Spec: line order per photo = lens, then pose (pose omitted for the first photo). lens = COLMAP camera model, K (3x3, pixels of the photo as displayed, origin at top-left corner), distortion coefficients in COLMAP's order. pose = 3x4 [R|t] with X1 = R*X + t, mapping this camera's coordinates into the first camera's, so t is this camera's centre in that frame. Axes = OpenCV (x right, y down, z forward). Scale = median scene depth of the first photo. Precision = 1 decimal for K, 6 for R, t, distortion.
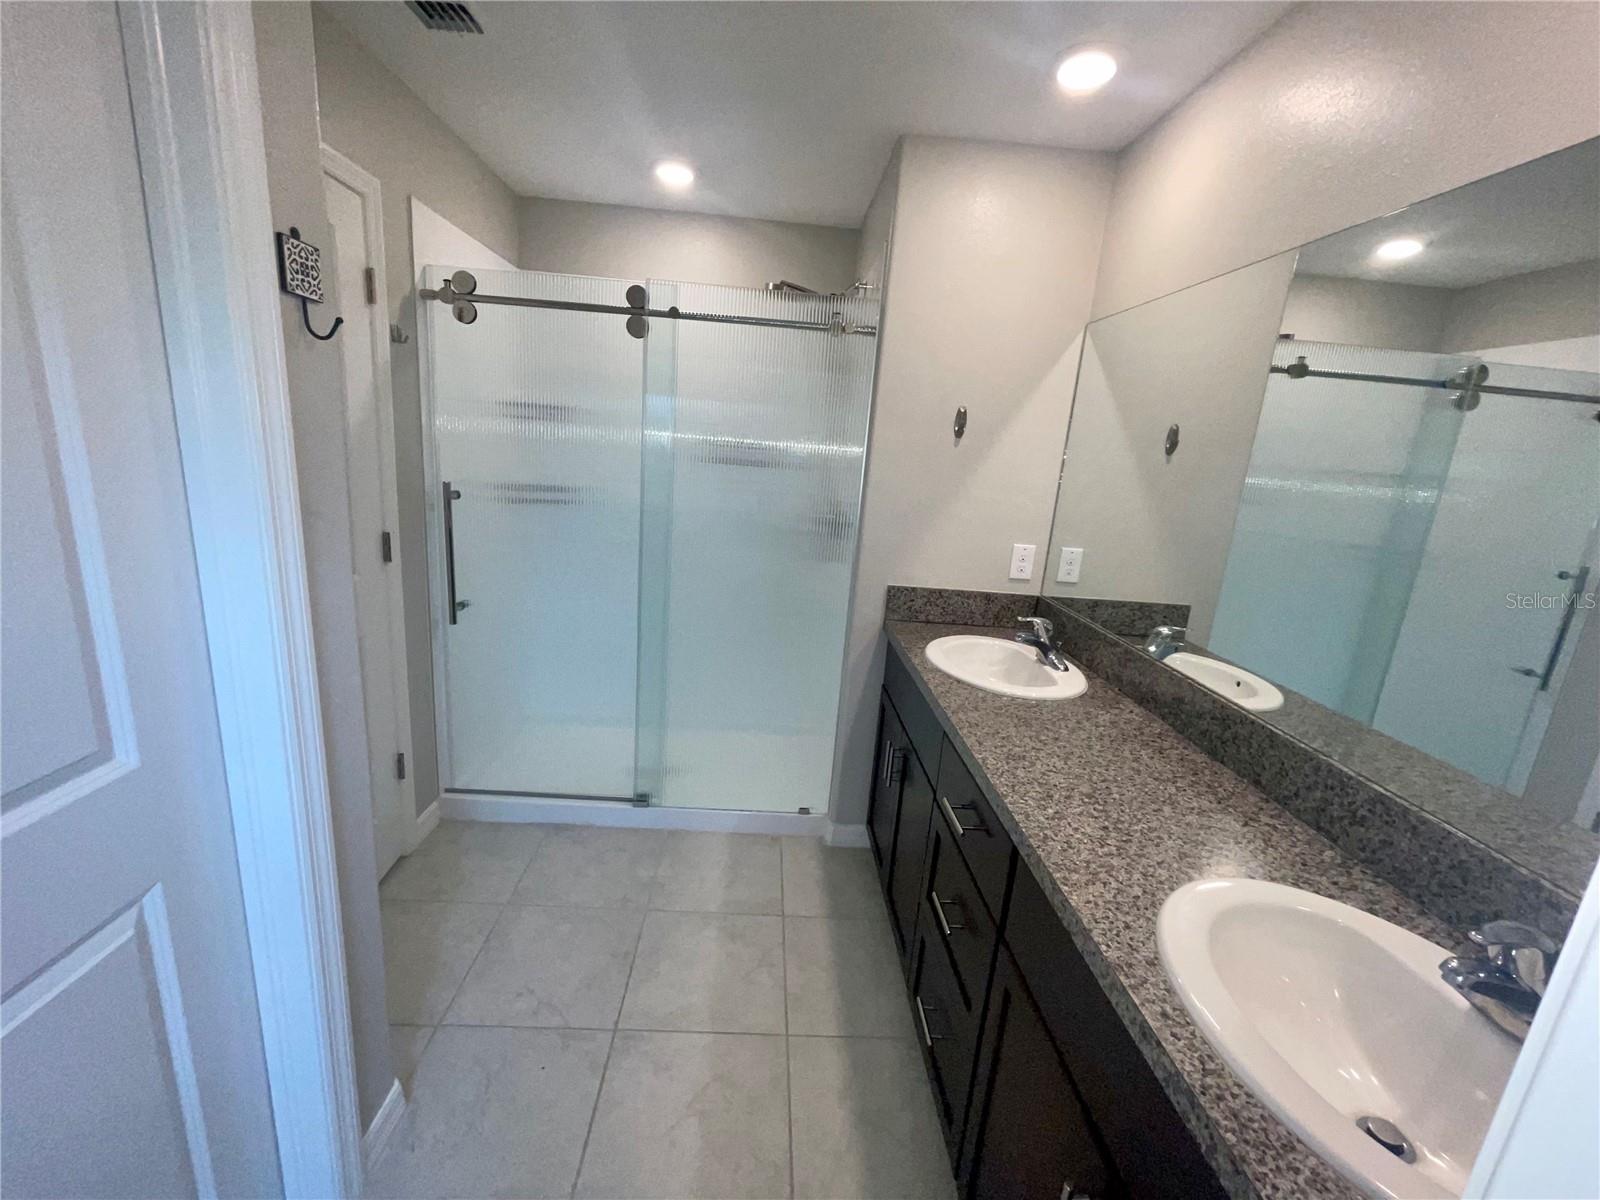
lens RADIAL K [[653.7, 0, 800.0], [0, 653.7, 600.0], [0, 0, 1]] dist [0.002484, 0.000222]
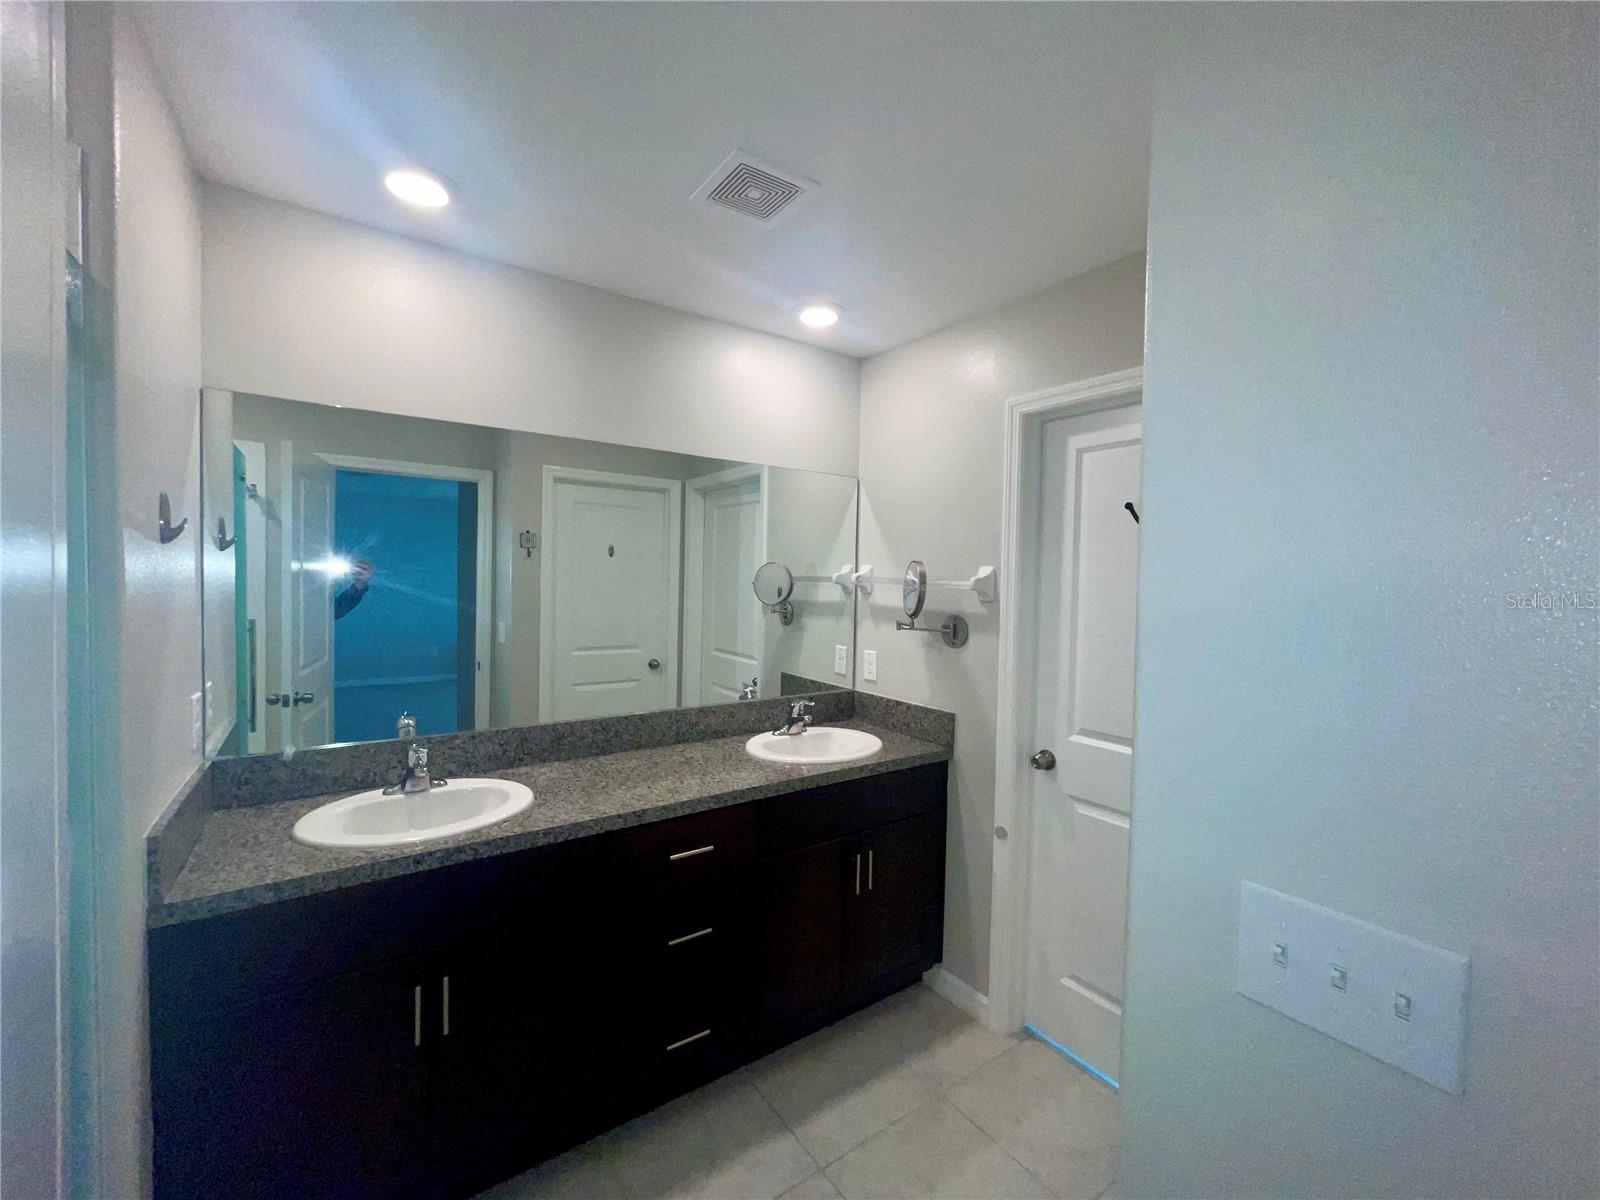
lens RADIAL K [[653.7, 0, 800.0], [0, 653.7, 600.0], [0, 0, 1]] dist [0.002484, 0.000222]
pose [[-0.540649, -0.116726, 0.833111, -0.788194], [0.137009, 0.964887, 0.224101, -0.360680], [-0.830017, 0.235303, -0.505673, 1.192946]]
